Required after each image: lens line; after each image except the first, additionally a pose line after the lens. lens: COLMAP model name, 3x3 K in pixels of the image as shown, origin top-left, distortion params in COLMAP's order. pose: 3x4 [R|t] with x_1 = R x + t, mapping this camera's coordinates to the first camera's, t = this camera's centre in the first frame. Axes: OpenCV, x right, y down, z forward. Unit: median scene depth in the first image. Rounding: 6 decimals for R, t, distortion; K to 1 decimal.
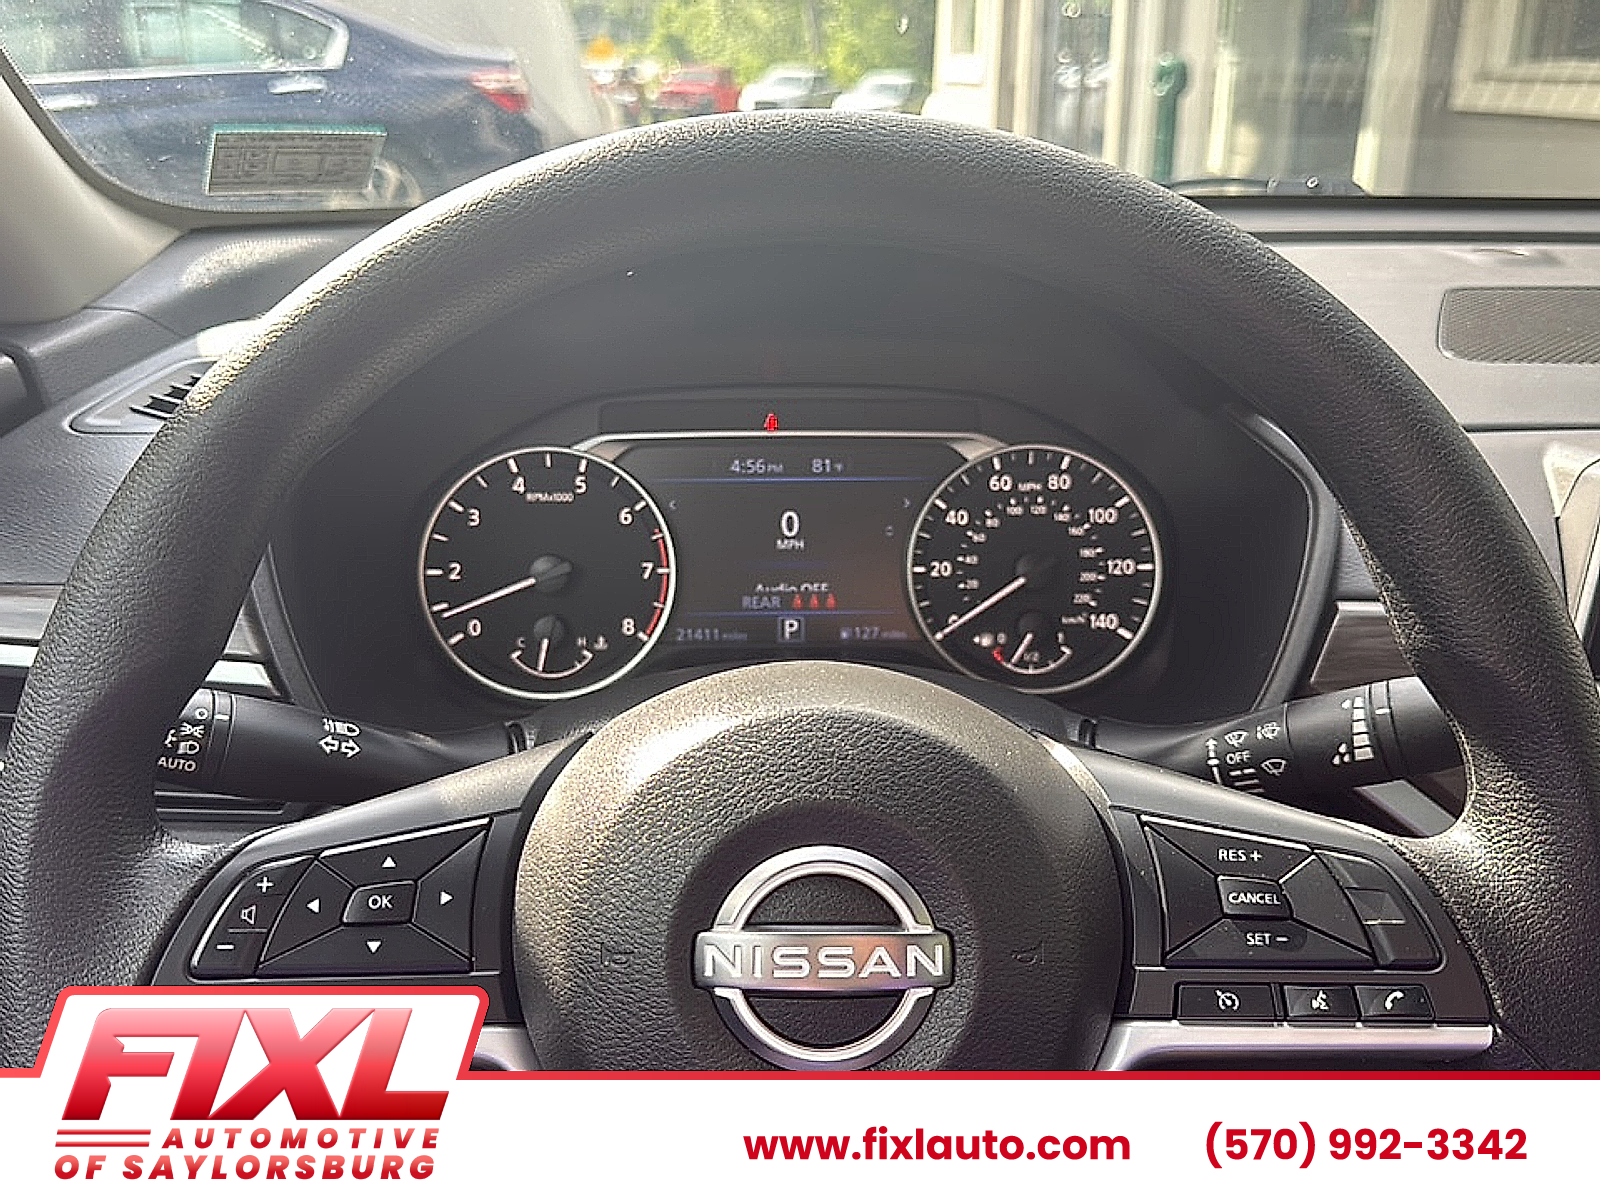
lens RADIAL K [[1431.3, 0, 800.0], [0, 1431.3, 600.0], [0, 0, 1]] dist [0.142876, -0.367687]
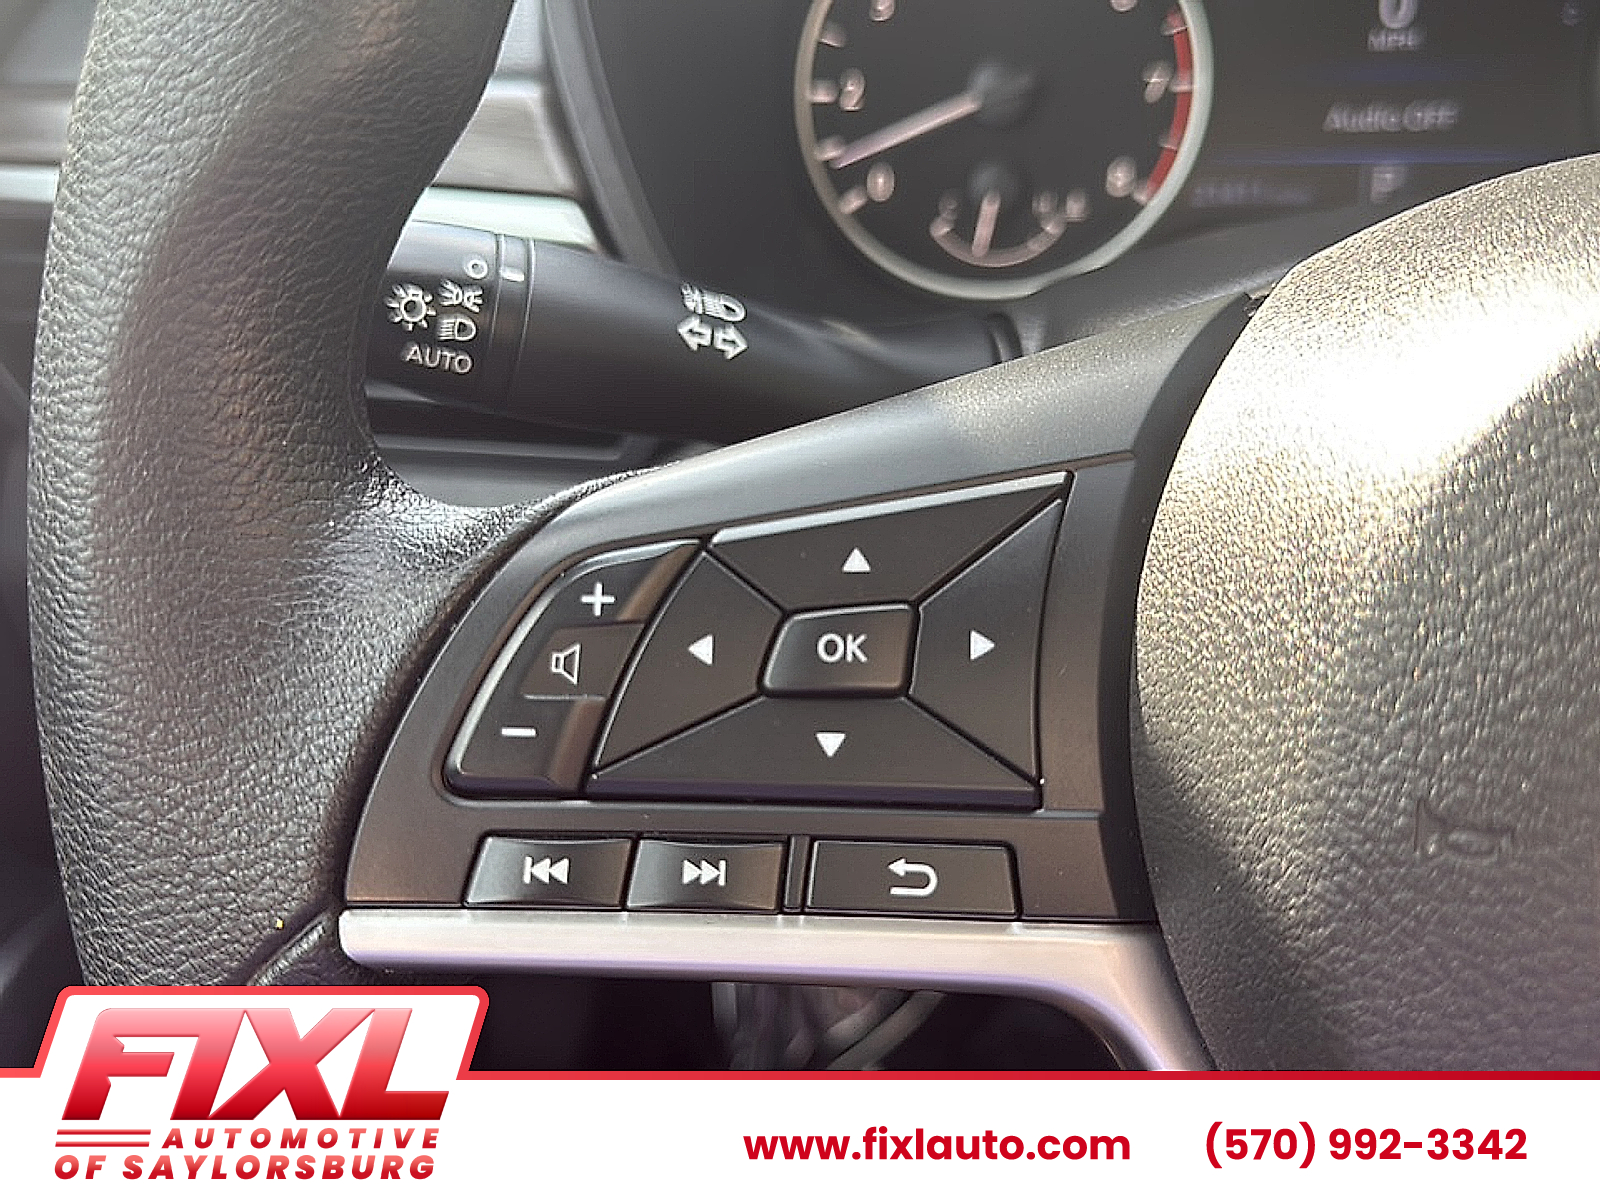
lens RADIAL K [[1475.3, 0, 800.0], [0, 1475.3, 600.0], [0, 0, 1]] dist [0.152858, -0.415148]
pose [[0.977510, 0.047697, -0.205426, -0.115532], [0.000100, 0.973983, 0.226622, 0.049880], [0.210890, -0.221546, 0.952073, 0.312133]]
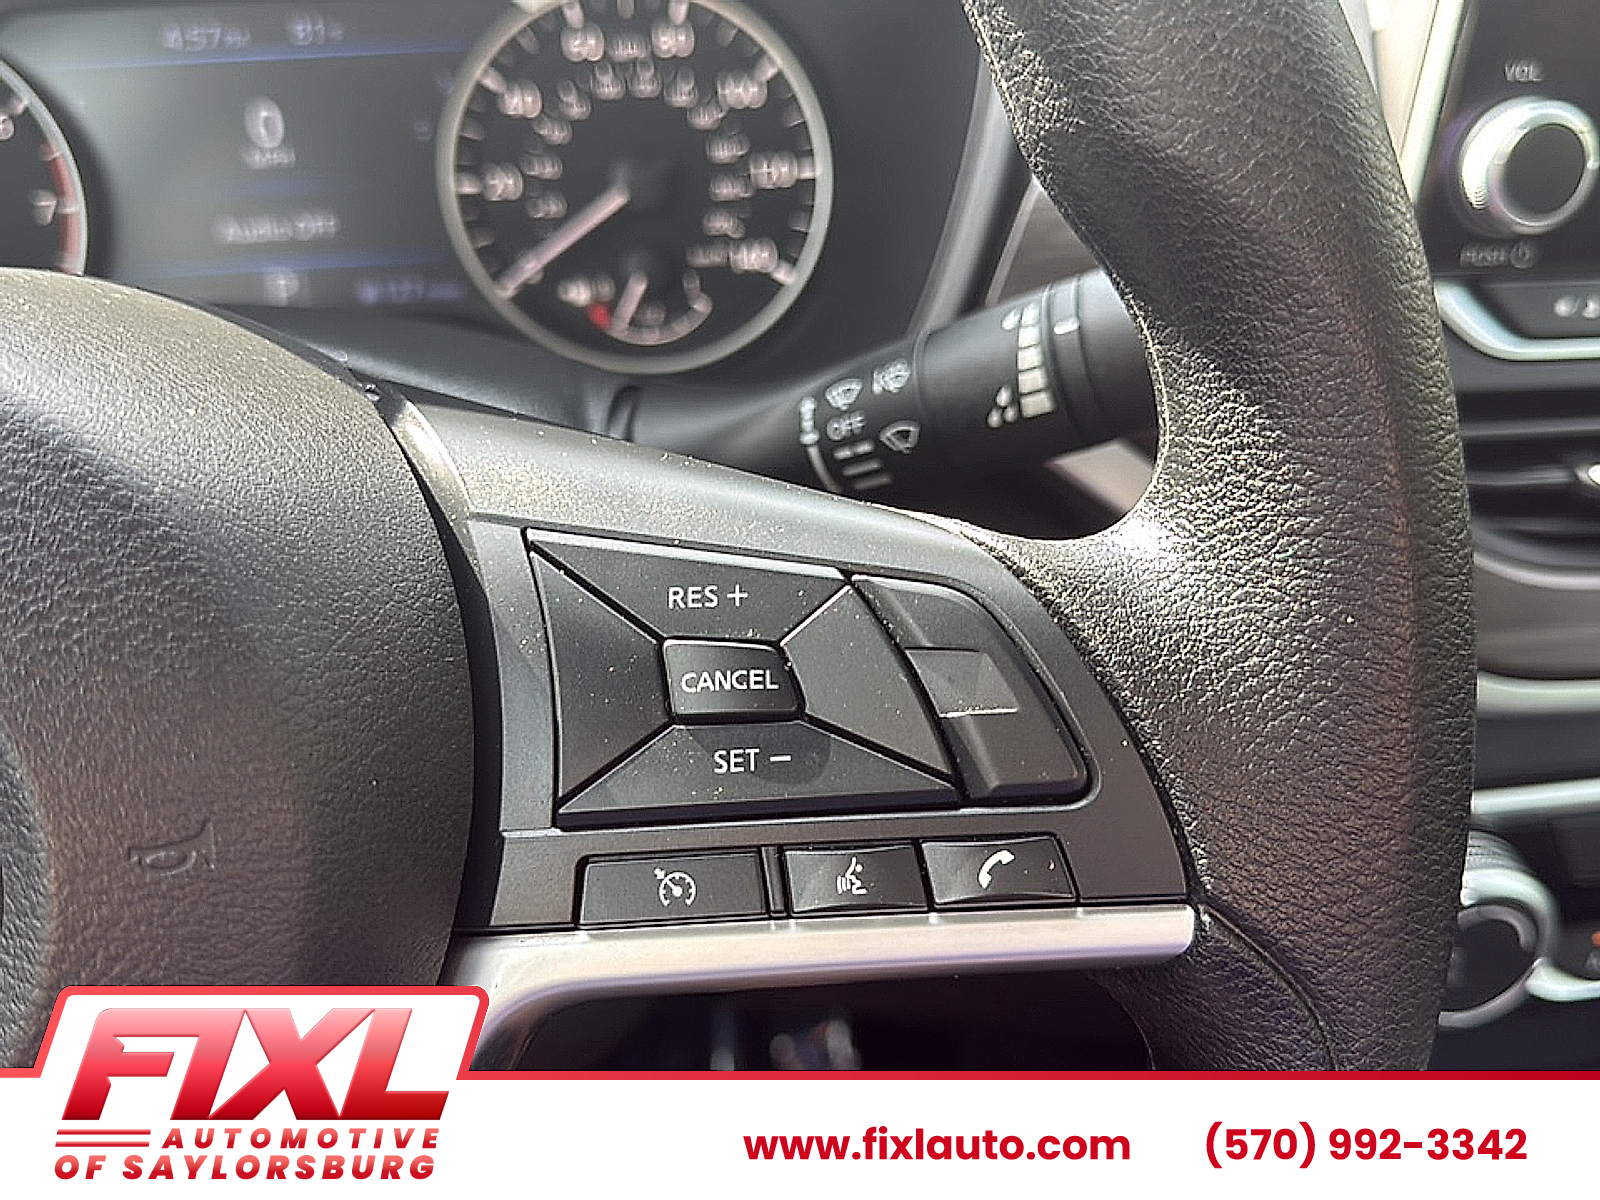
lens RADIAL K [[1475.3, 0, 800.0], [0, 1475.3, 600.0], [0, 0, 1]] dist [0.152858, -0.415148]
pose [[0.994138, -0.064278, 0.086934, 0.165877], [0.047862, 0.982643, 0.179226, 0.050496], [-0.096945, -0.174015, 0.979959, 0.286598]]
